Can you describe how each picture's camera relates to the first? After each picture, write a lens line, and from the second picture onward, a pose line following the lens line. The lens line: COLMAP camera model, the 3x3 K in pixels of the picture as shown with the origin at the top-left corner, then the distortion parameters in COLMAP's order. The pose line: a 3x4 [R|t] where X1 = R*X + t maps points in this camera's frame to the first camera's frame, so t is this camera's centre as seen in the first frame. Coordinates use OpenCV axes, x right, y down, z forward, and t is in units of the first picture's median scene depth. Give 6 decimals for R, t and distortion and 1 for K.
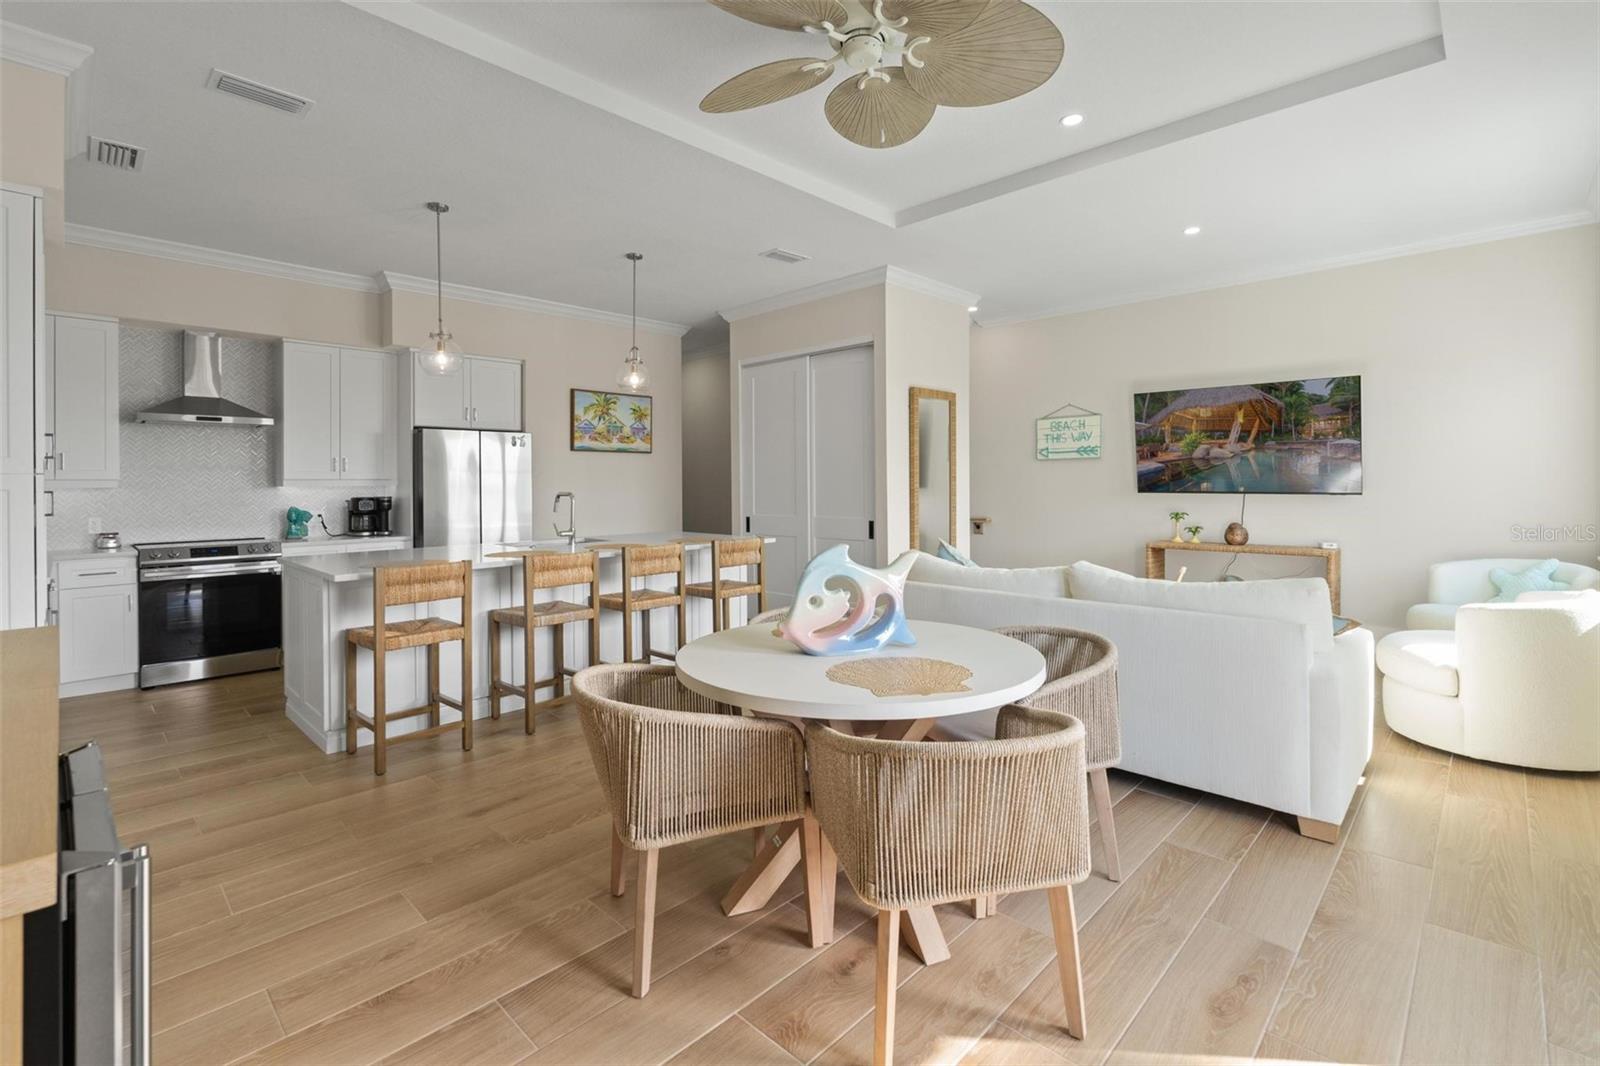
lens RADIAL K [[736.3, 0, 787.6], [0, 736.3, 486.2], [0, 0, 1]] dist [-0.011083, 0.000015]
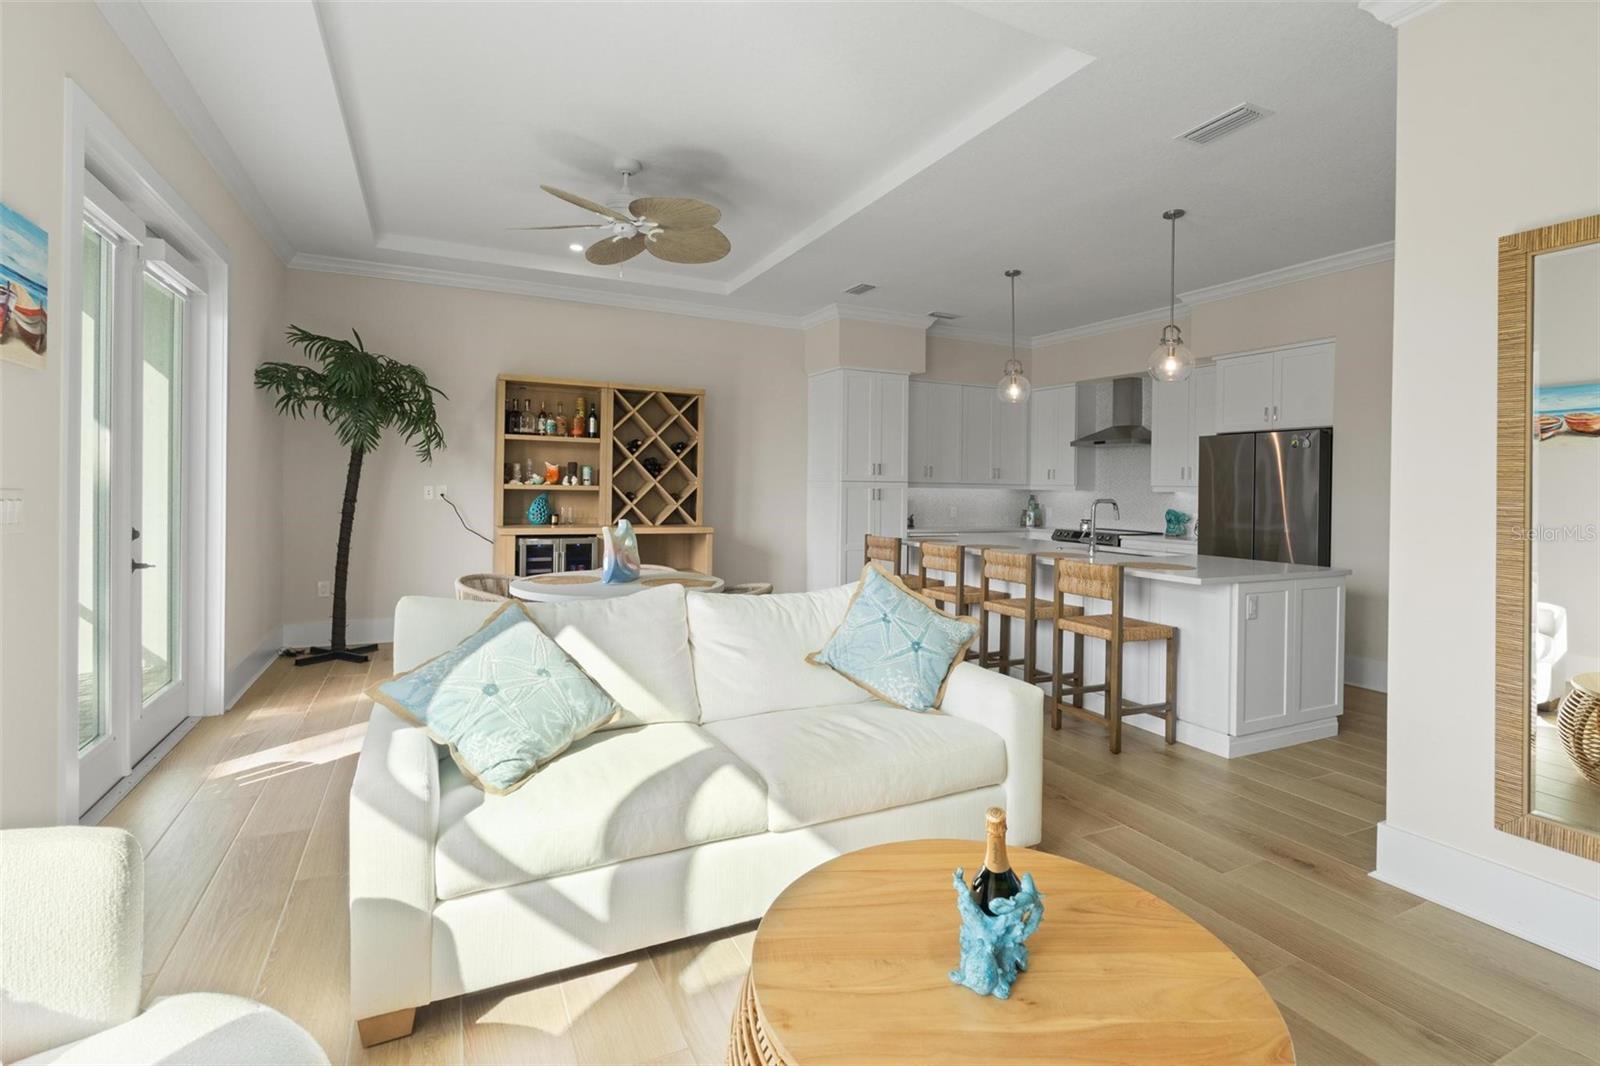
lens RADIAL K [[736.3, 0, 787.6], [0, 736.3, 486.2], [0, 0, 1]] dist [-0.011083, 0.000015]
pose [[-0.349393, 0.001906, -0.936974, 0.646050], [-0.017128, 0.999818, 0.008421, -0.008532], [0.936820, 0.018990, -0.349297, 0.811932]]
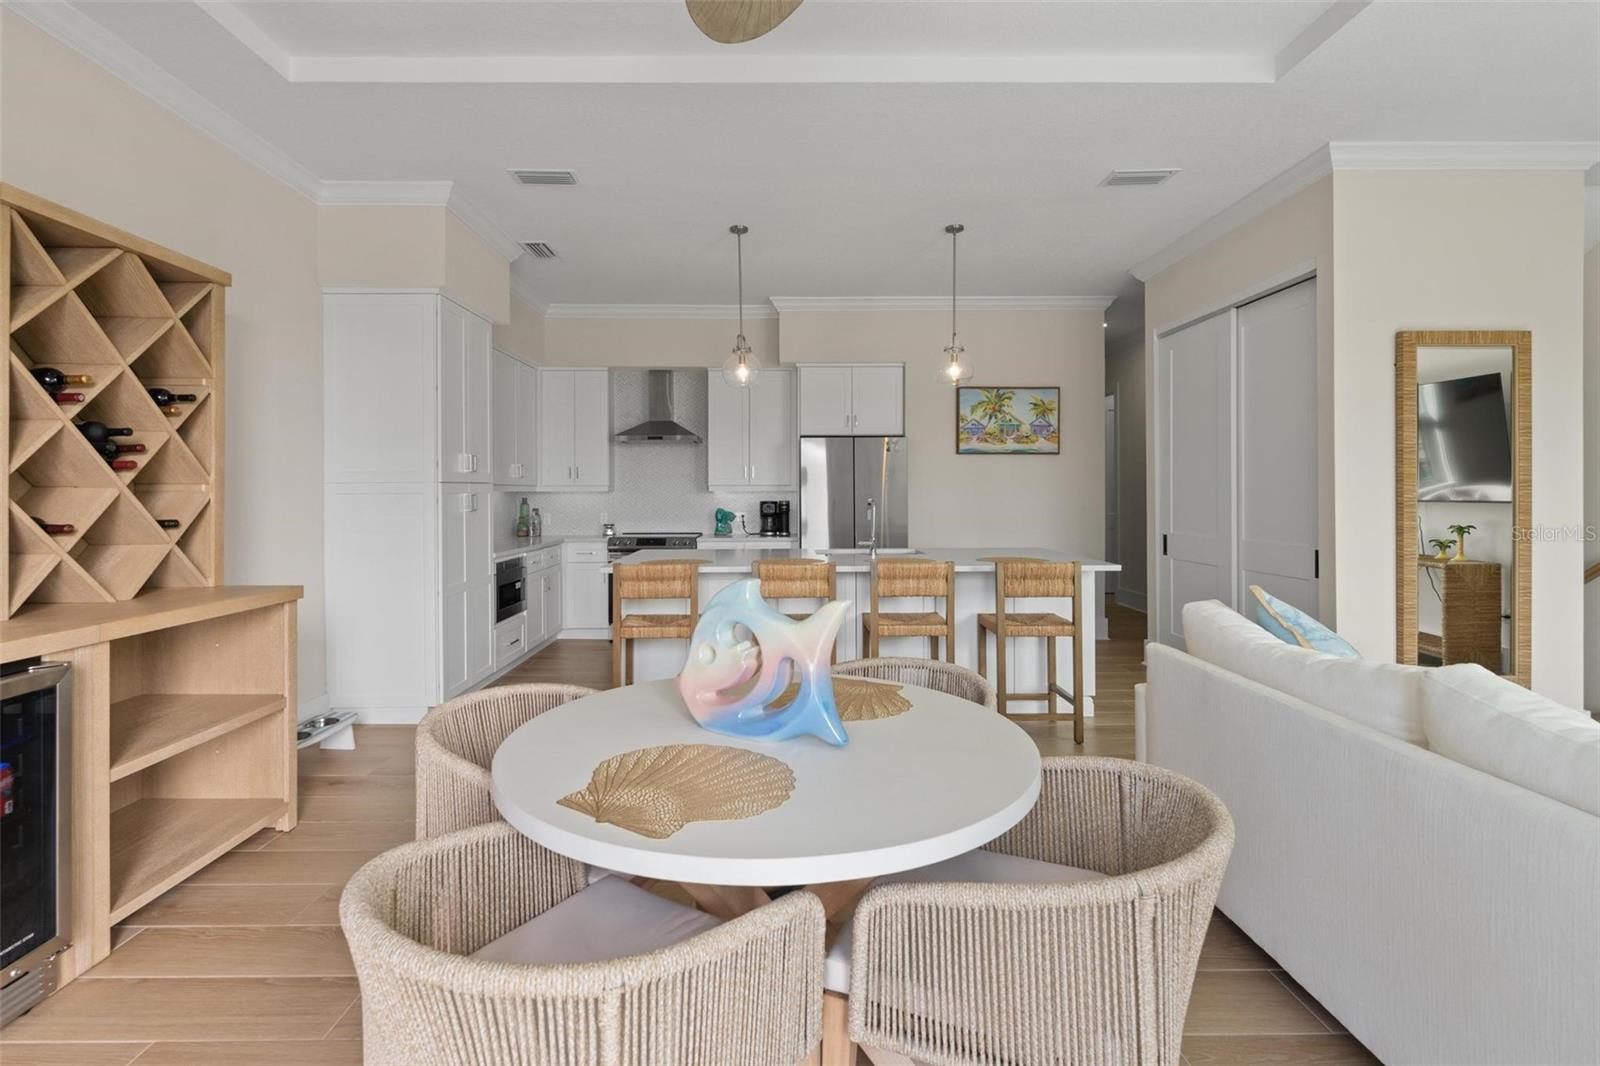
lens RADIAL K [[736.3, 0, 787.6], [0, 736.3, 486.2], [0, 0, 1]] dist [-0.011083, 0.000015]
pose [[0.703356, 0.000349, -0.710837, 0.245492], [-0.005107, 0.999977, -0.004563, -0.002712], [0.710819, 0.006840, 0.703342, 0.225322]]
